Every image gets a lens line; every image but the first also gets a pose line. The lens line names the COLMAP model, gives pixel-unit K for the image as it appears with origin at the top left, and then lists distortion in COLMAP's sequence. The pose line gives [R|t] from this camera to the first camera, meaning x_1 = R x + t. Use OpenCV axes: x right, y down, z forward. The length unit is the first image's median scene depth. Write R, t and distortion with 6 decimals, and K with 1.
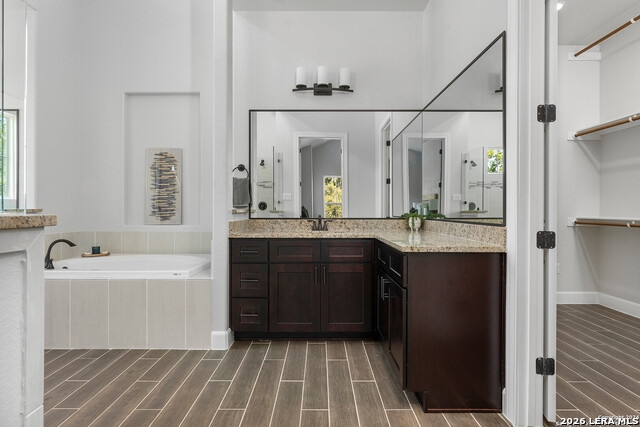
lens RADIAL K [[331.0, 0, 320.0], [0, 331.0, 213.5], [0, 0, 1]] dist [0.001584, 0.000347]
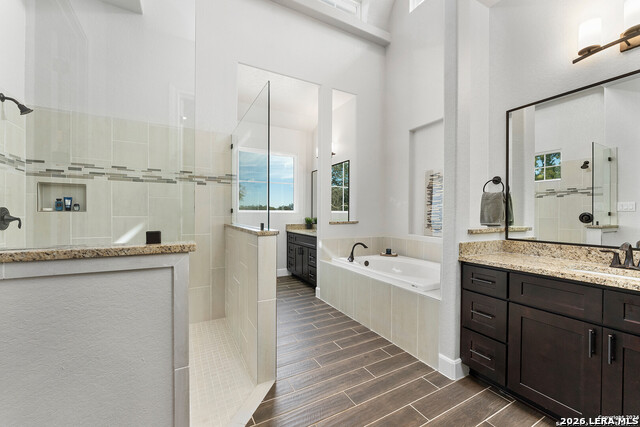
lens RADIAL K [[259.4, 0, 322.1], [0, 259.4, 217.1], [0, 0, 1]] dist [-0.001012, 0.000060]
pose [[0.480230, 0.013612, -0.877037, 0.168820], [-0.015737, 0.999852, 0.006901, -0.044982], [0.877002, 0.010488, 0.480373, 0.313762]]
